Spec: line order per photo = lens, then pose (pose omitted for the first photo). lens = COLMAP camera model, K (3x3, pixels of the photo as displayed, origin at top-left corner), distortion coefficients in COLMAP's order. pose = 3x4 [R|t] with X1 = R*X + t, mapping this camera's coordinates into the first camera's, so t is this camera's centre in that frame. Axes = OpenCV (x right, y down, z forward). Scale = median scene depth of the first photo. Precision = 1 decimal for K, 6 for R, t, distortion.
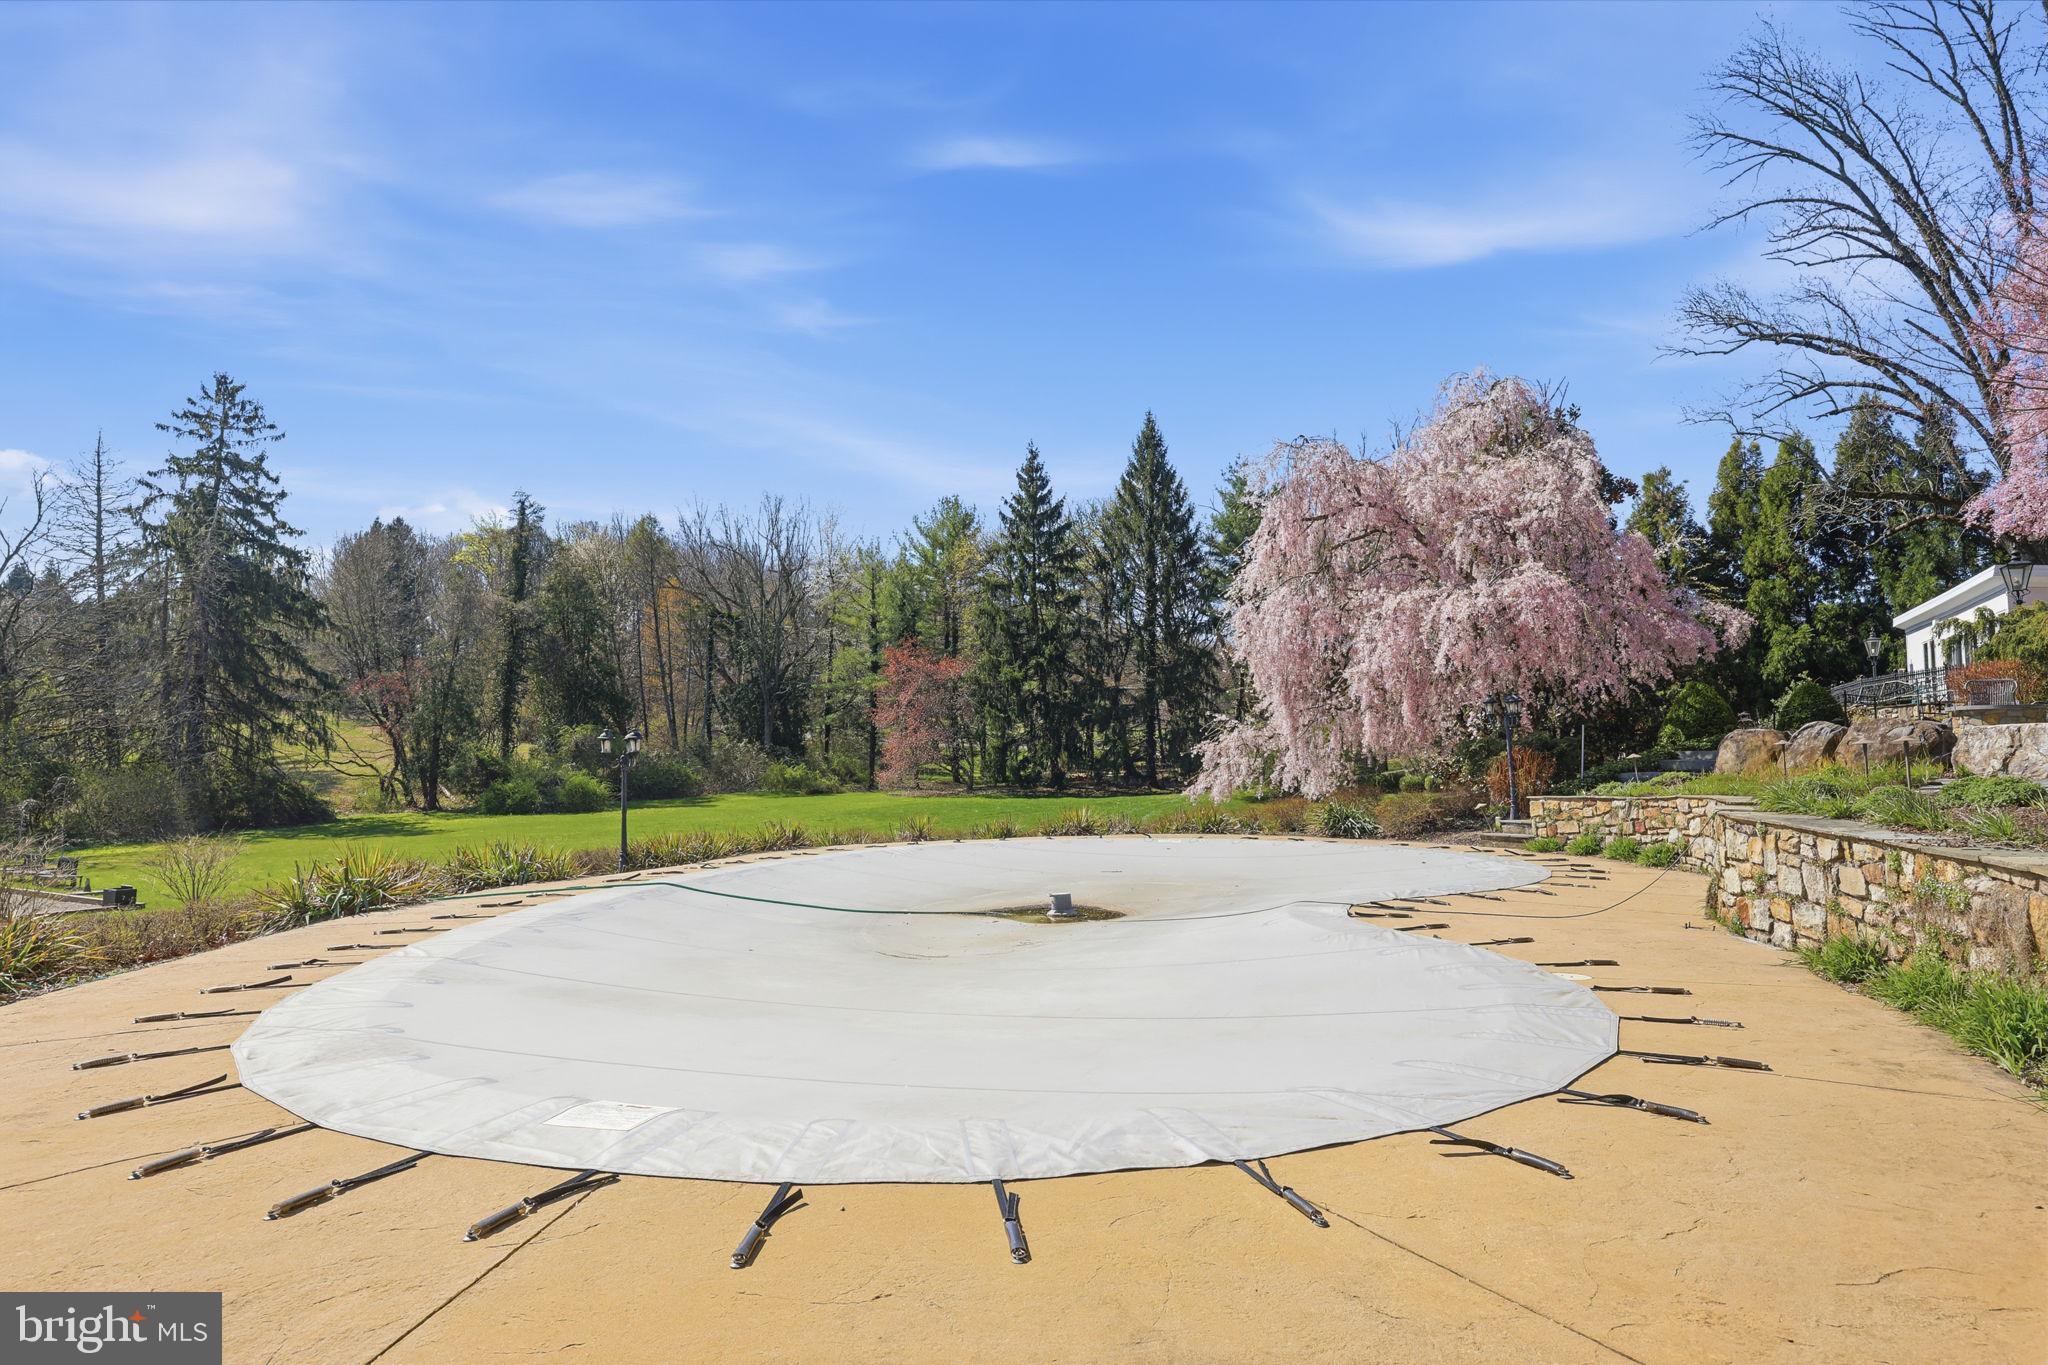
lens RADIAL K [[1246.0, 0, 1007.9], [0, 1246.0, 685.9], [0, 0, 1]] dist [0.020051, -0.002895]
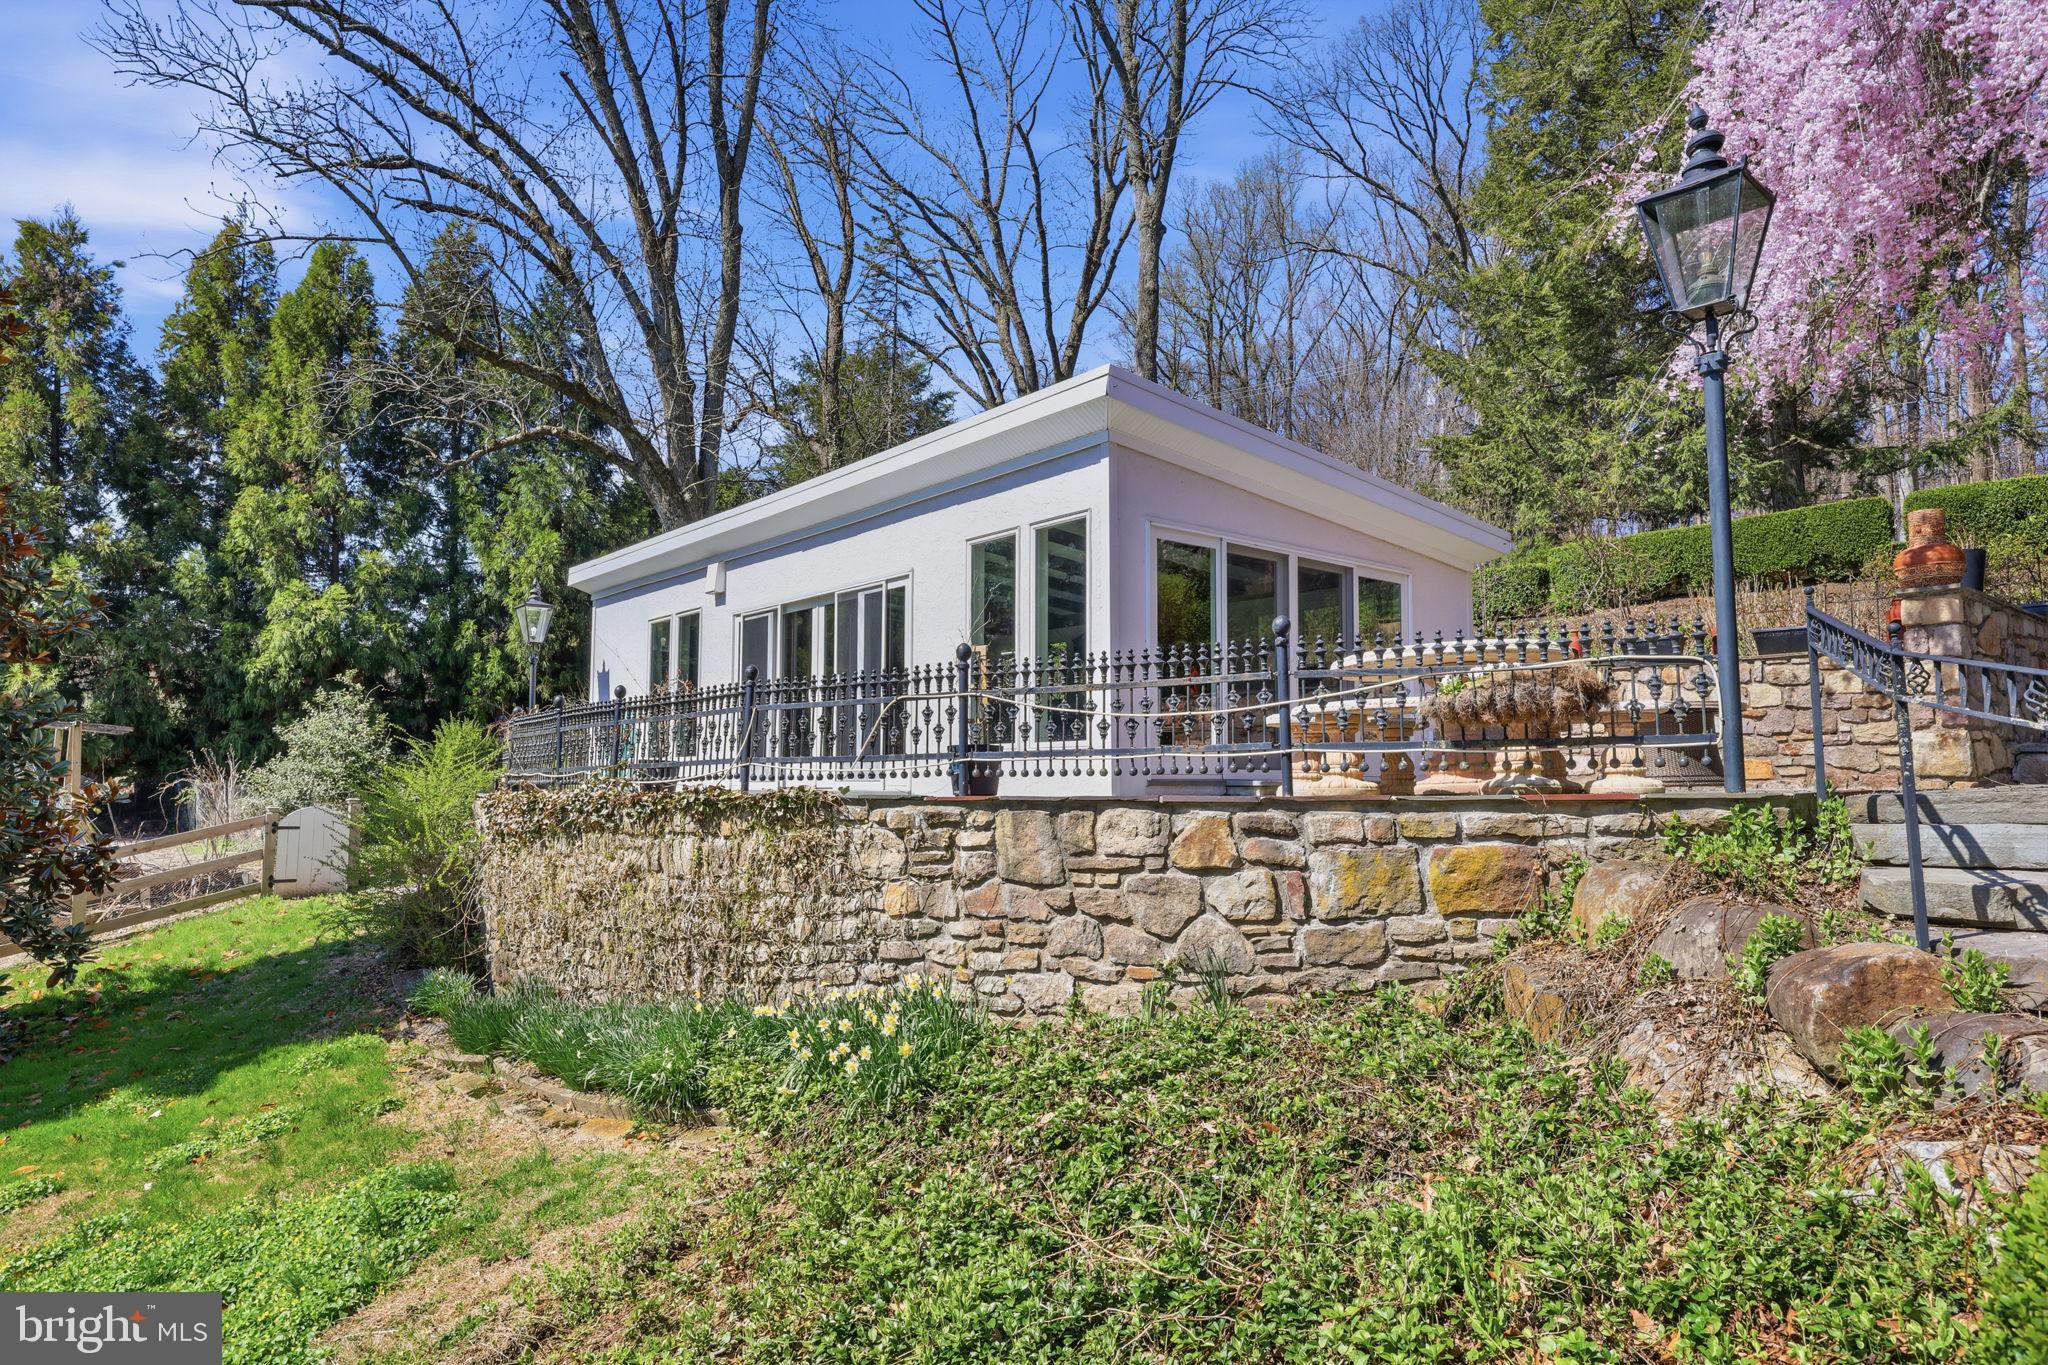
lens RADIAL K [[1246.0, 0, 1025.3], [0, 1246.0, 690.1], [0, 0, 1]] dist [0.020051, -0.002895]
pose [[0.421759, 0.079926, 0.903179, 0.288751], [-0.067497, 0.996111, -0.056631, 0.004719], [-0.904192, -0.037077, 0.425513, 0.518484]]
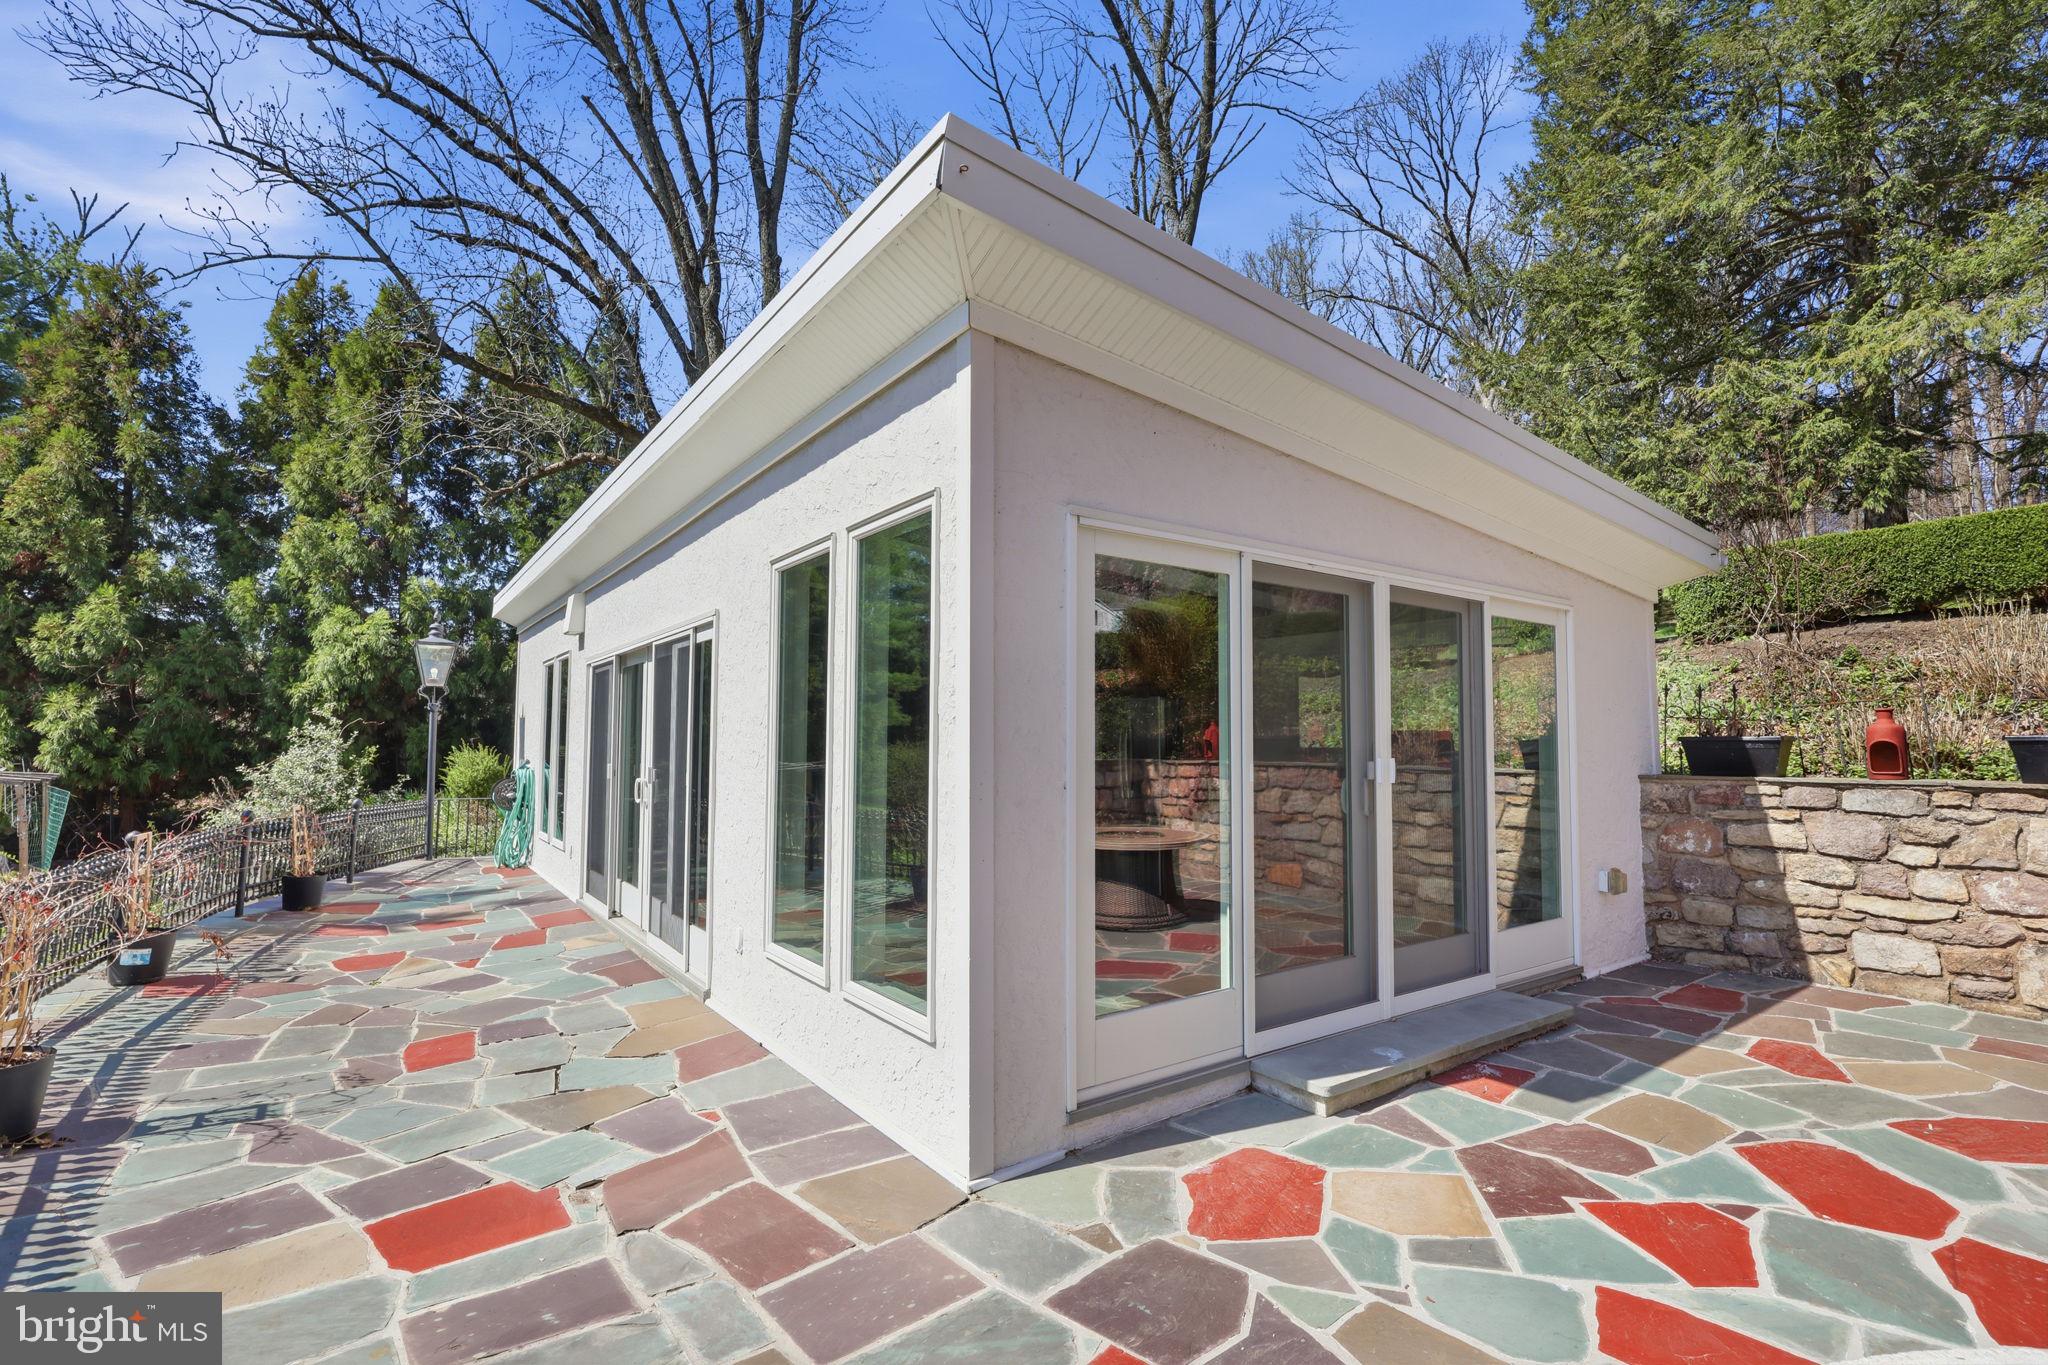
lens RADIAL K [[953.5, 0, 1025.5], [0, 953.5, 693.2], [0, 0, 1]] dist [0.010177, 0.000113]
pose [[0.490773, 0.058325, 0.869333, 0.415103], [-0.067141, 0.997322, -0.029009, -0.020053], [-0.868697, -0.044131, 0.493375, 0.555227]]
